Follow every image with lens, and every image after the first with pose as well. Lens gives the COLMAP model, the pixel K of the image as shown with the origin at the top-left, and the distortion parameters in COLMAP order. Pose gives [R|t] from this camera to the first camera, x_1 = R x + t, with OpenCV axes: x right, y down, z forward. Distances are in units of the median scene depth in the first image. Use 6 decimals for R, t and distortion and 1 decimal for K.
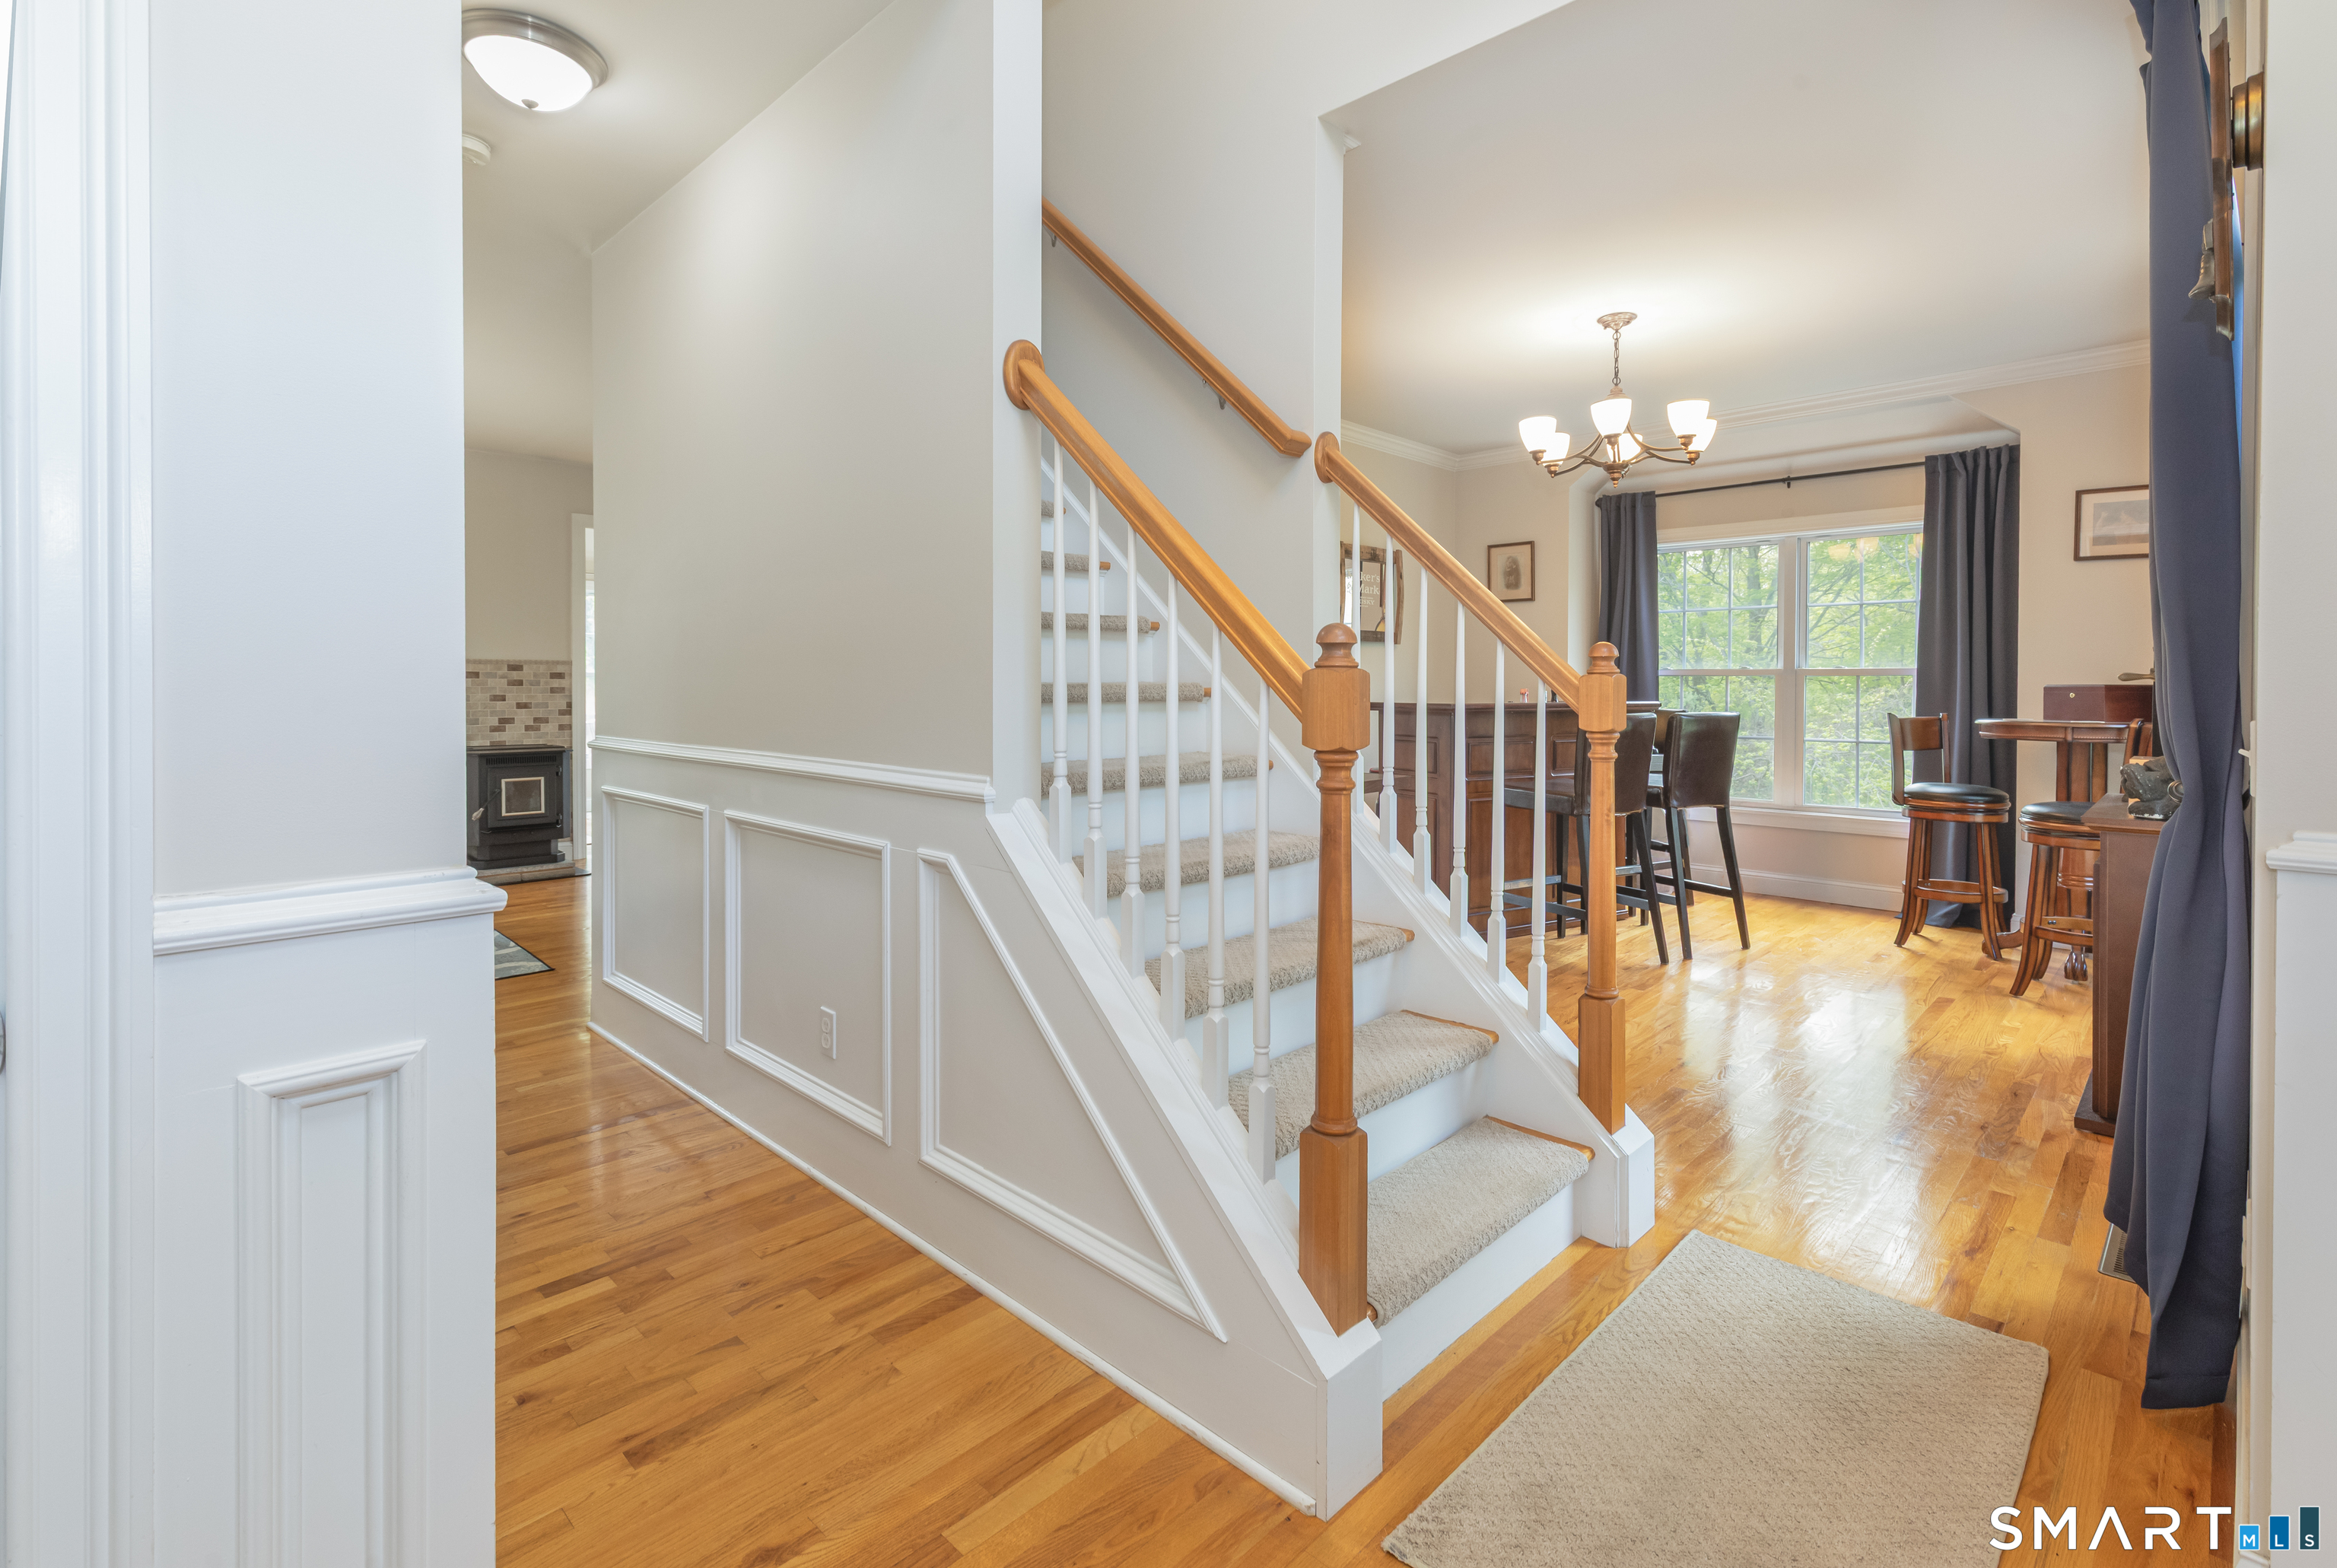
lens RADIAL K [[1079.7, 0, 1170.4], [0, 1079.7, 698.9], [0, 0, 1]] dist [0.000424, -0.000021]
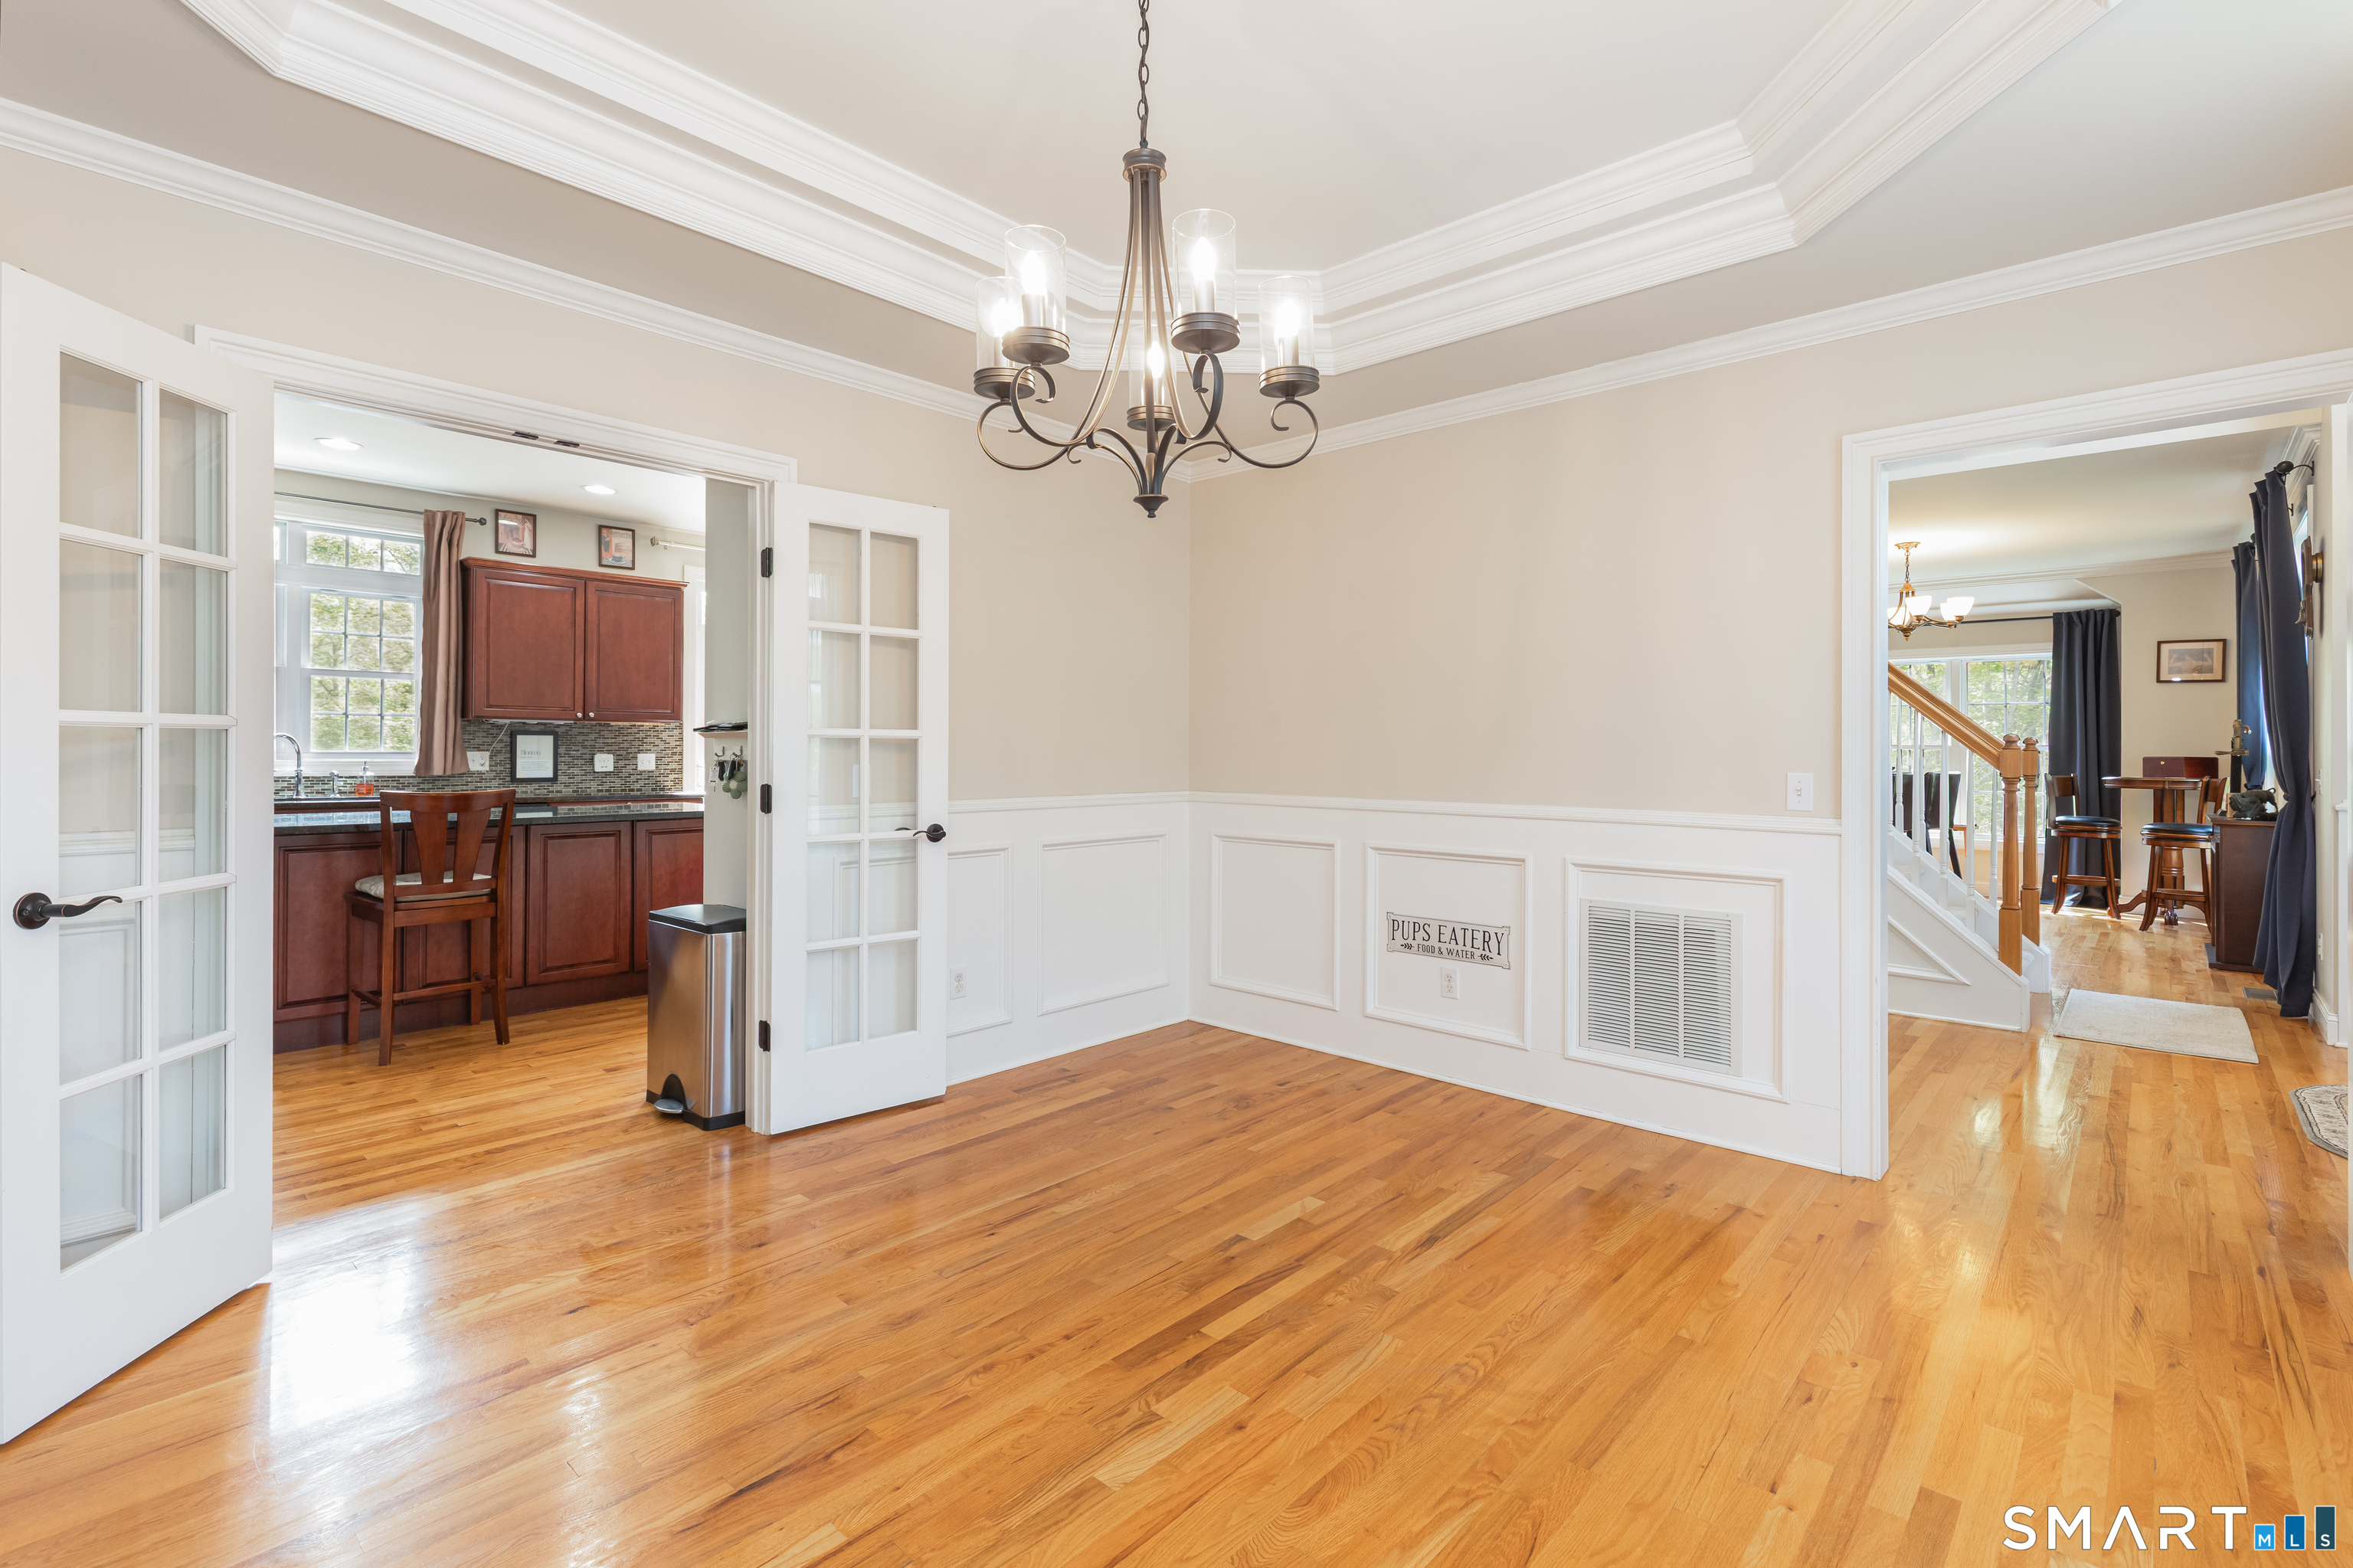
lens RADIAL K [[1076.4, 0, 1179.1], [0, 1076.4, 746.0], [0, 0, 1]] dist [0.000192, -0.000085]
pose [[0.999236, 0.003059, 0.038967, -0.756987], [-0.002415, 0.999860, -0.016559, 0.002351], [-0.039012, 0.016452, 0.999103, -0.620727]]
